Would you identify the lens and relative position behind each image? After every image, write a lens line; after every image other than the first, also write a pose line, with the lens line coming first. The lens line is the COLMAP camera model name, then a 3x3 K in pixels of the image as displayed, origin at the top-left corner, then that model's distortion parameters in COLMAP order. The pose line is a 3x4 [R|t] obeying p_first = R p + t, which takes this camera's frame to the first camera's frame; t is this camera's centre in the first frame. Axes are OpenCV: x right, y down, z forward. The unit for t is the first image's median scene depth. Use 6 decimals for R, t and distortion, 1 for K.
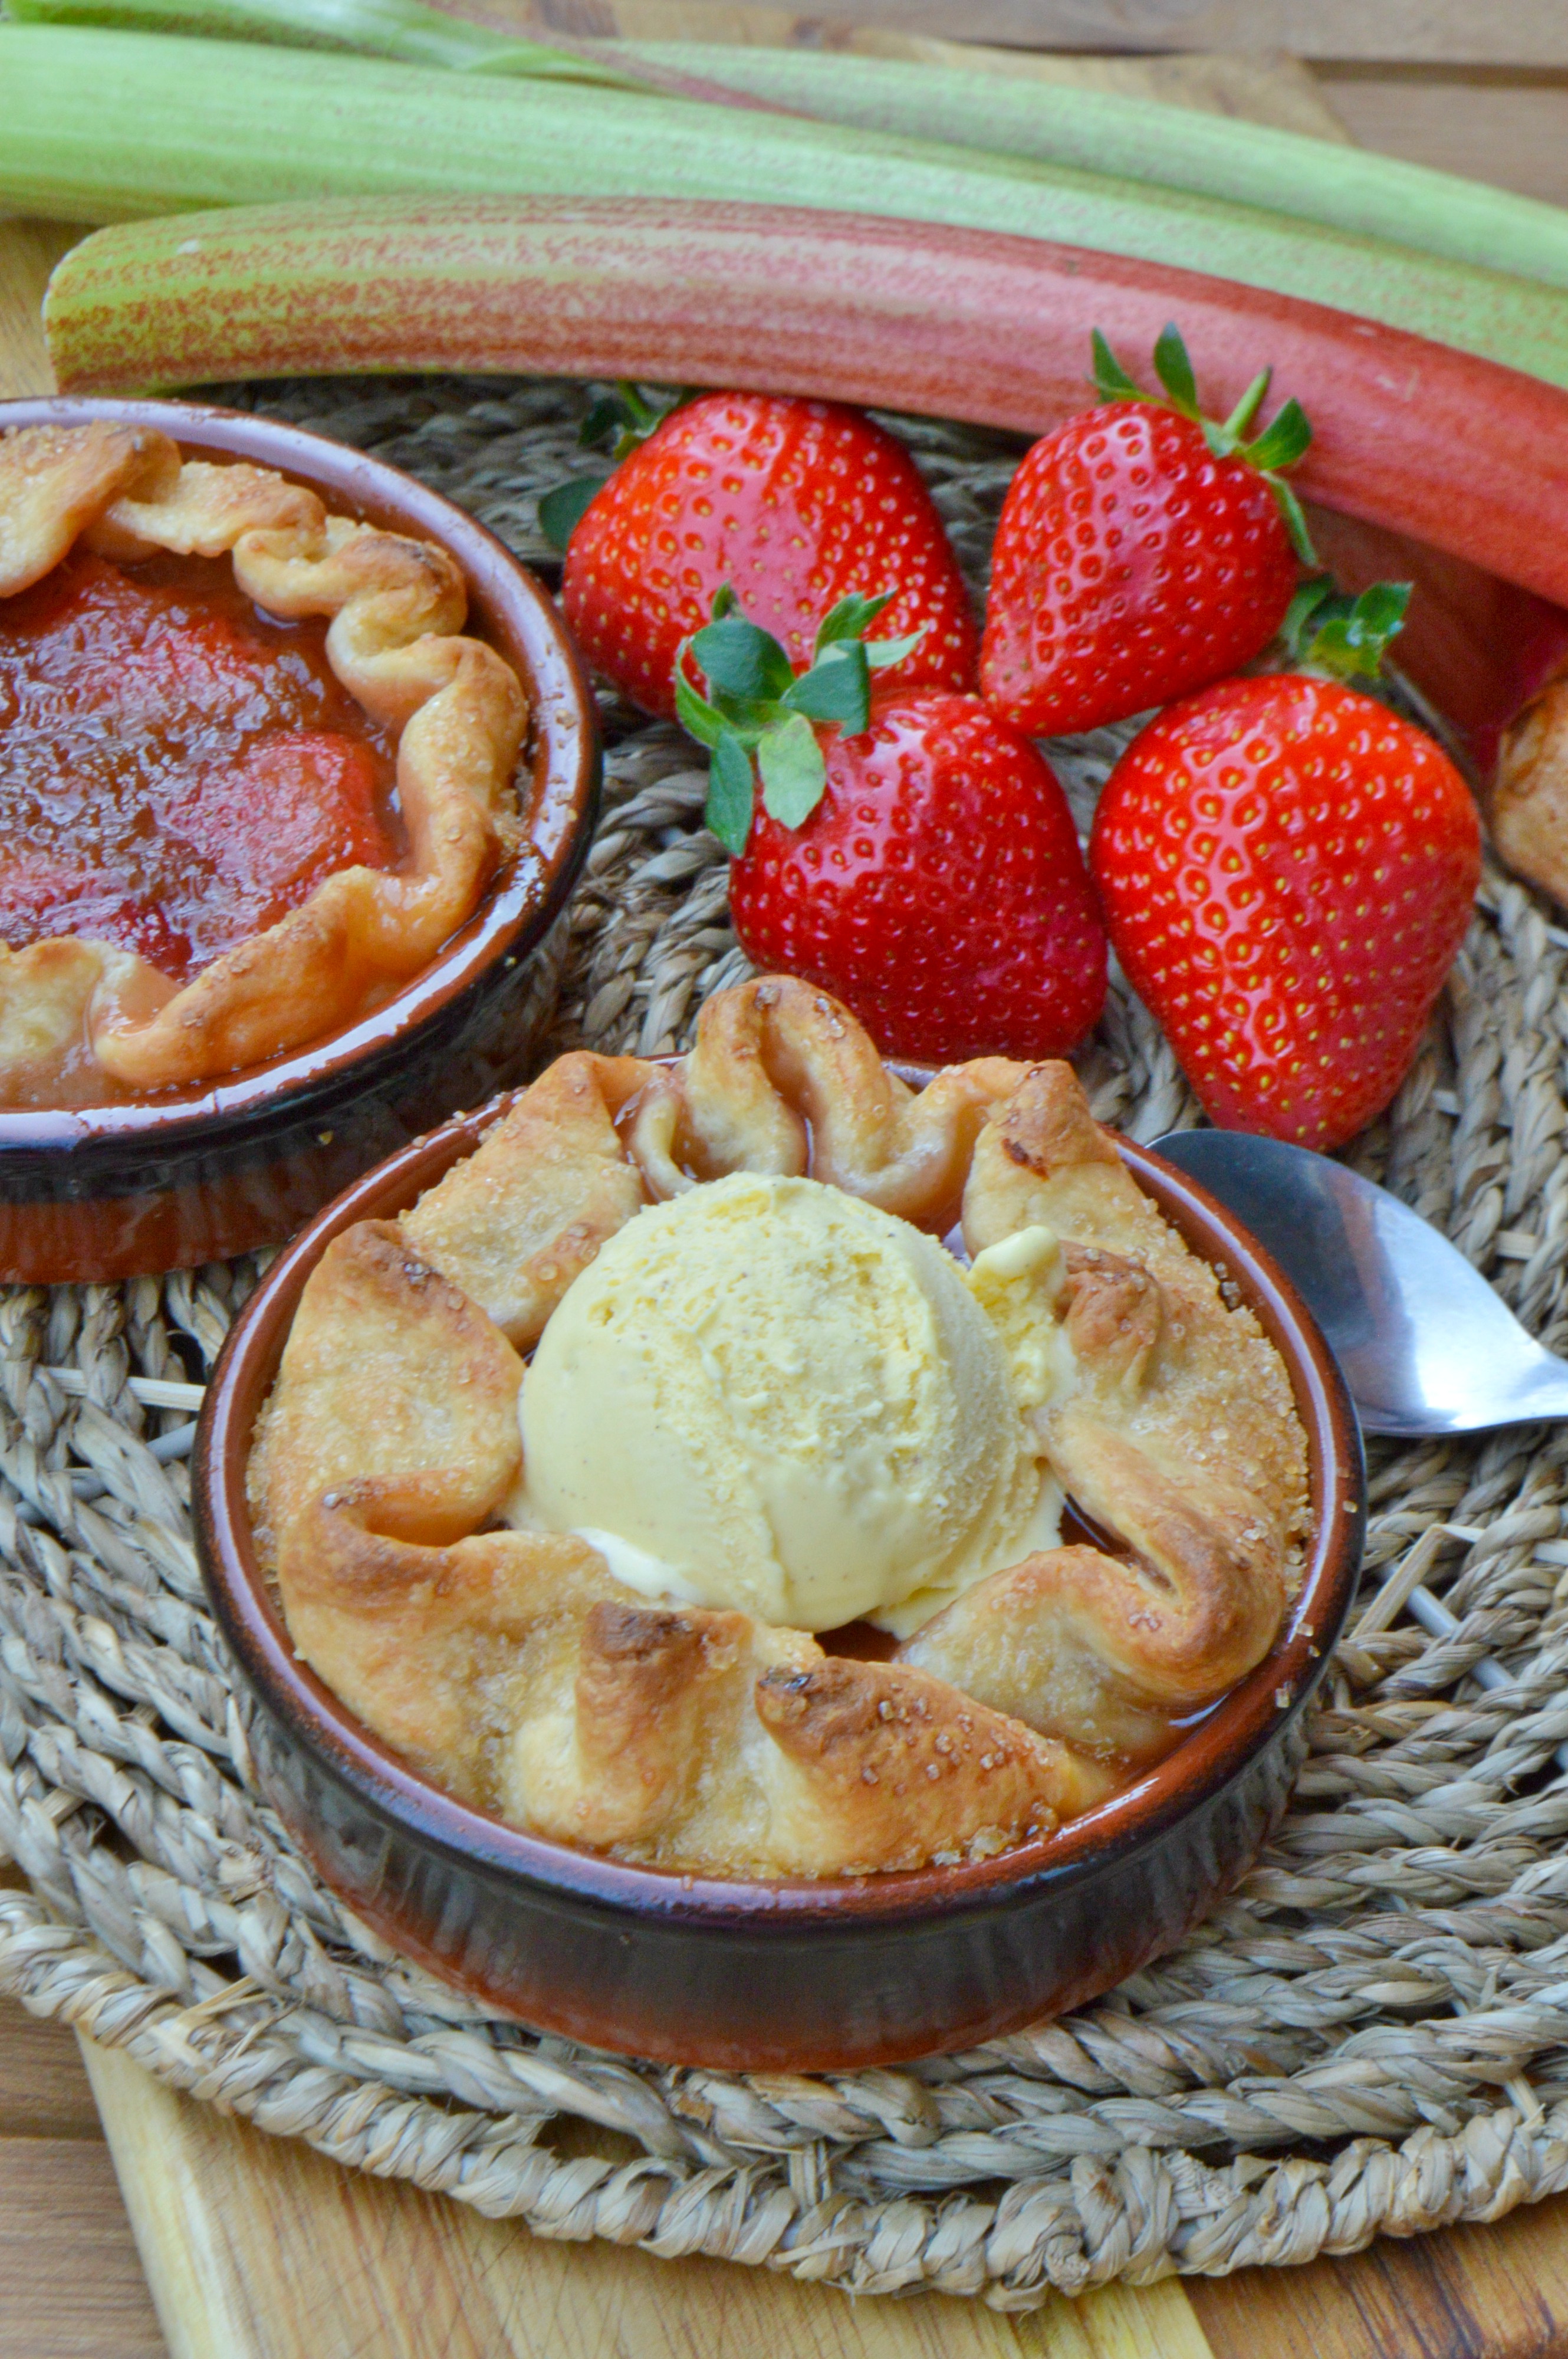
lens RADIAL K [[5361.6, 0, 716.8], [0, 5361.6, 1230.6], [0, 0, 1]] dist [0.109362, -0.277391]
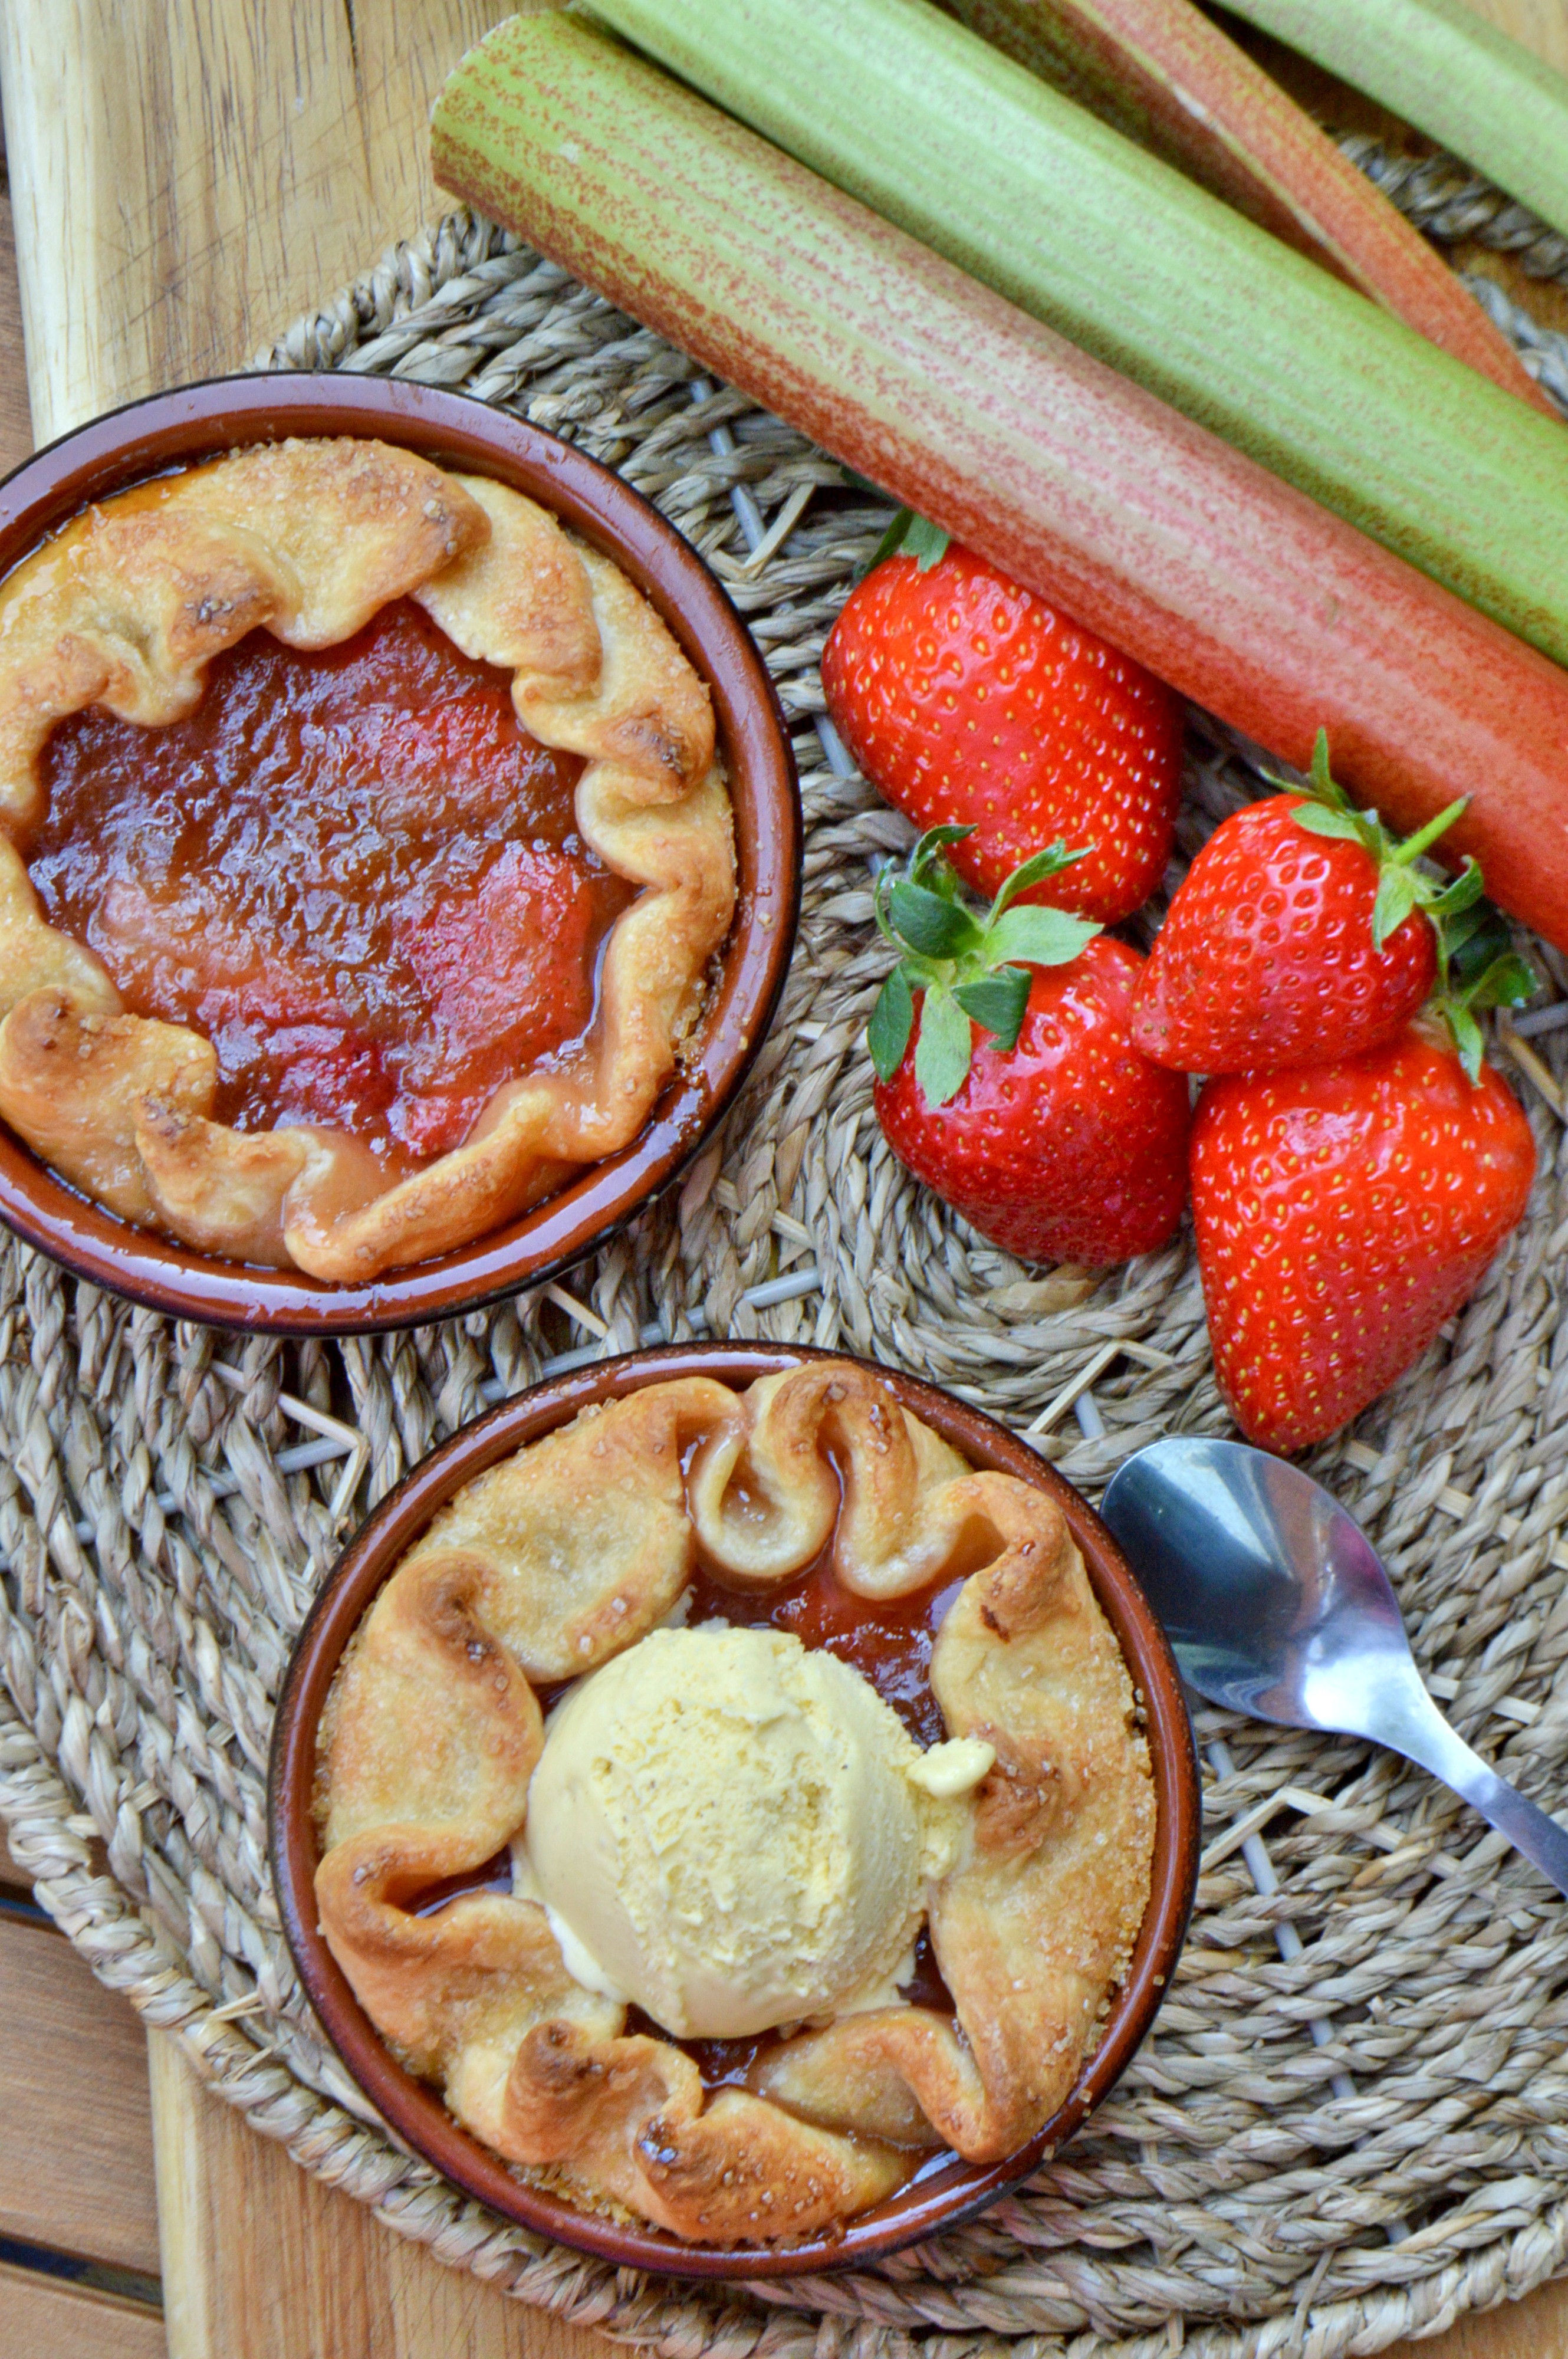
lens RADIAL K [[5361.6, 0, 716.8], [0, 5361.6, 1230.6], [0, 0, 1]] dist [0.109362, -0.277391]
pose [[0.969559, 0.244802, 0.005186, -0.028927], [-0.199607, 0.777938, 0.595793, -0.726862], [0.141817, -0.578692, 0.803121, 0.064671]]
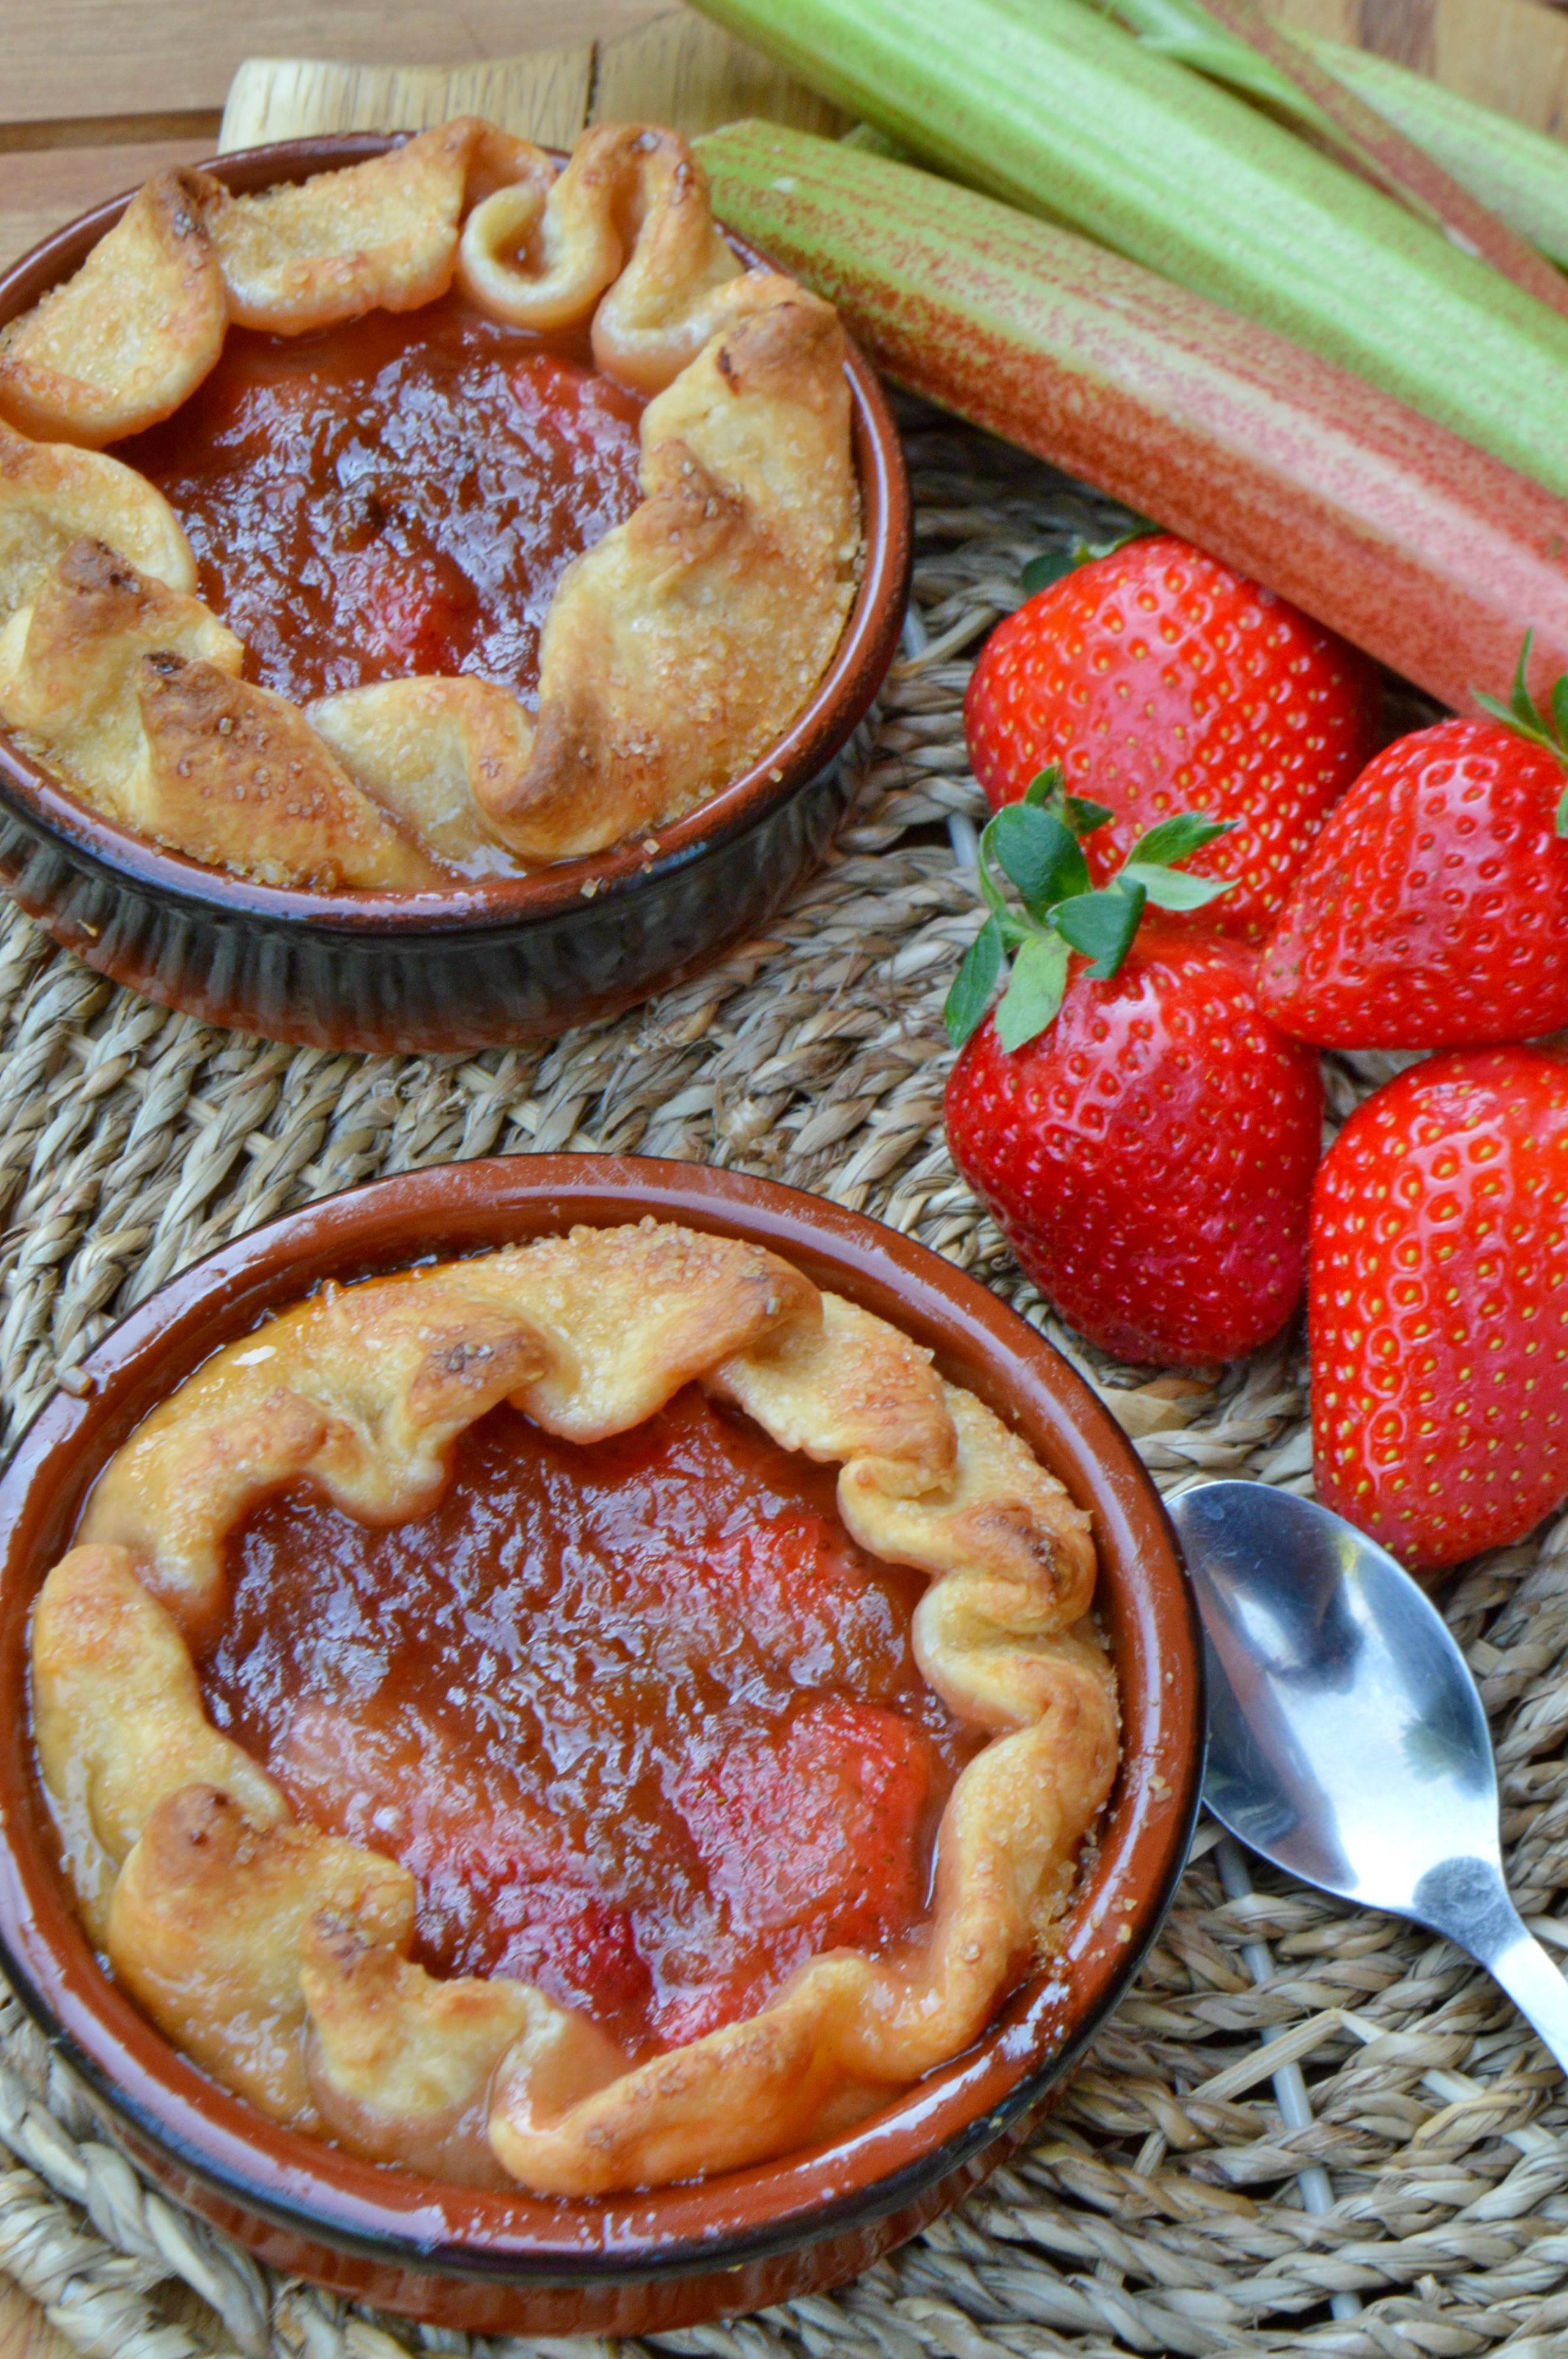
lens RADIAL K [[5361.6, 0, 716.8], [0, 5361.6, 1230.6], [0, 0, 1]] dist [0.109362, -0.277391]
pose [[0.952326, 0.255584, -0.166589, 0.024414], [-0.233031, 0.961824, 0.143499, -0.291629], [0.196906, -0.097838, 0.975529, 0.175661]]
